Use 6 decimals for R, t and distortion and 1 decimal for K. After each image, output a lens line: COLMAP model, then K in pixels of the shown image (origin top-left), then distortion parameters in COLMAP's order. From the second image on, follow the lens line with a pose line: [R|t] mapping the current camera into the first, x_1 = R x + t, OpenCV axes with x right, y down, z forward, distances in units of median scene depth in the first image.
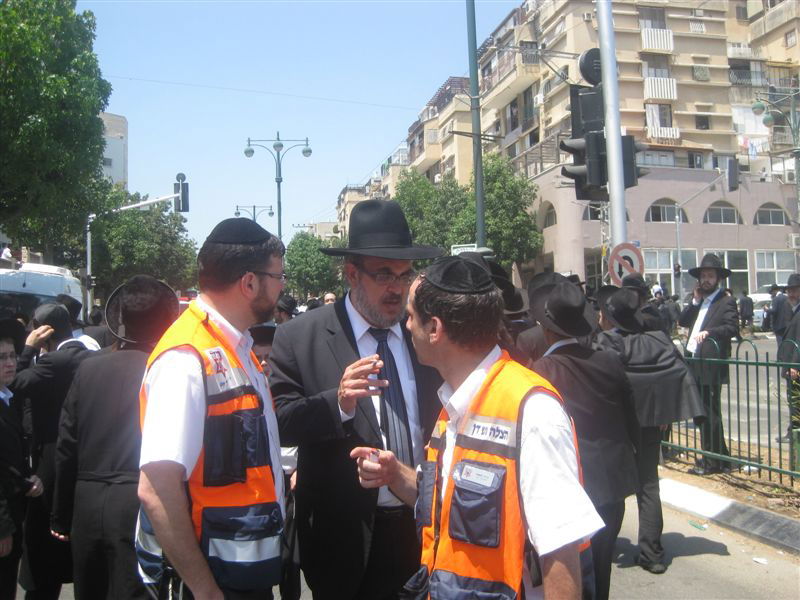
lens RADIAL K [[873.9, 0, 404.9], [0, 873.9, 293.4], [0, 0, 1]] dist [-0.132682, 0.000000]
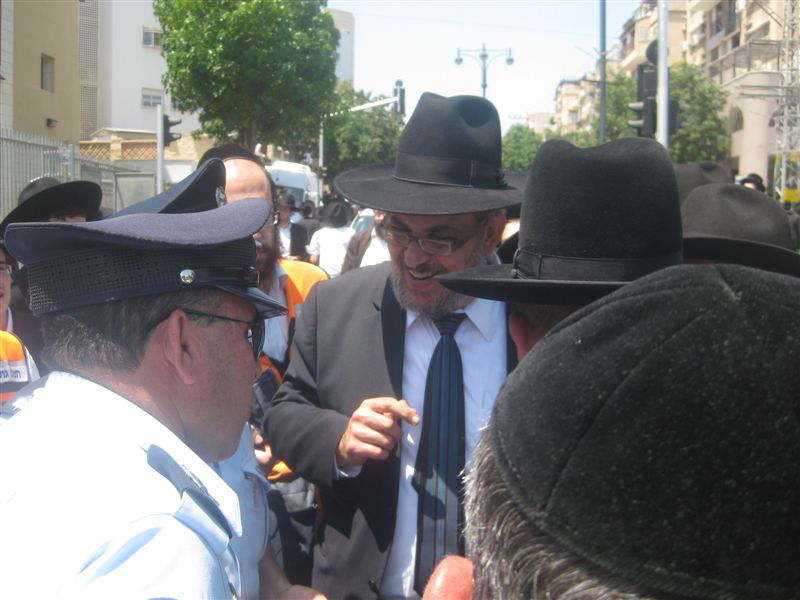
lens RADIAL K [[873.9, 0, 402.2], [0, 873.9, 295.6], [0, 0, 1]] dist [-0.132682, 0.000000]
pose [[0.967180, 0.059949, -0.246920, 0.039528], [-0.027064, 0.990546, 0.134484, -0.007208], [0.252648, -0.123387, 0.959659, -0.120391]]
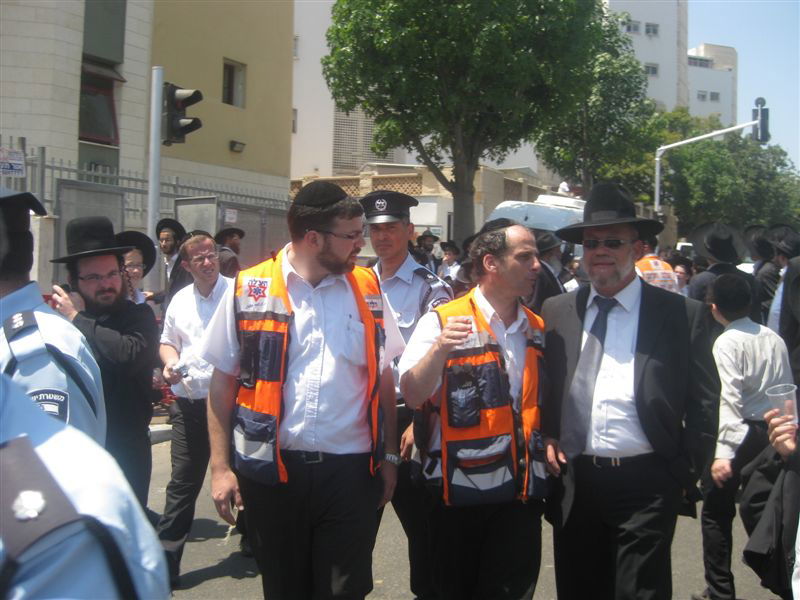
lens RADIAL K [[873.9, 0, 402.1], [0, 873.9, 300.2], [0, 0, 1]] dist [-0.132682, 0.000000]
pose [[0.763682, 0.067109, -0.642095, 0.024022], [-0.017356, 0.996357, 0.083492, 0.000899], [0.645359, -0.052617, 0.762065, 0.076838]]
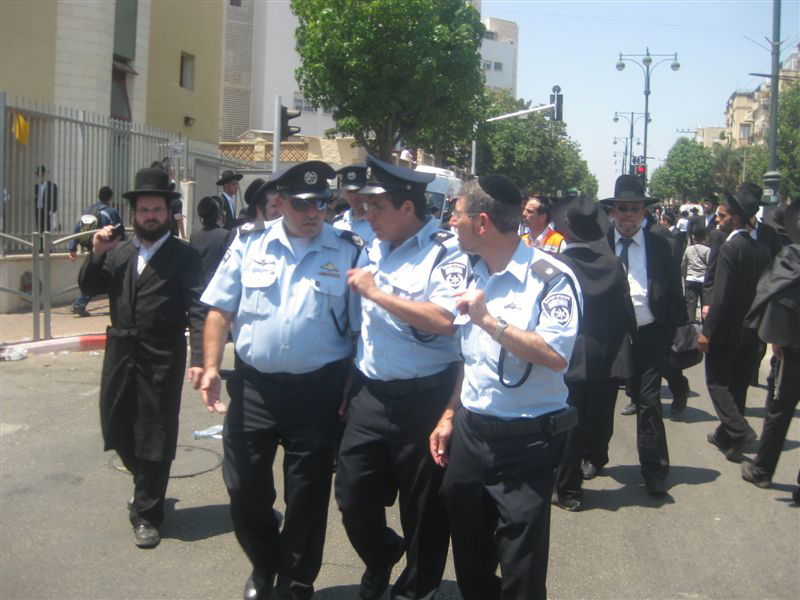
lens RADIAL K [[873.9, 0, 399.4], [0, 873.9, 294.7], [0, 0, 1]] dist [-0.132682, 0.000000]
pose [[0.902097, 0.091602, -0.421698, 0.039871], [-0.042122, 0.991236, 0.125210, -0.002869], [0.429472, -0.095188, 0.898050, -0.084266]]
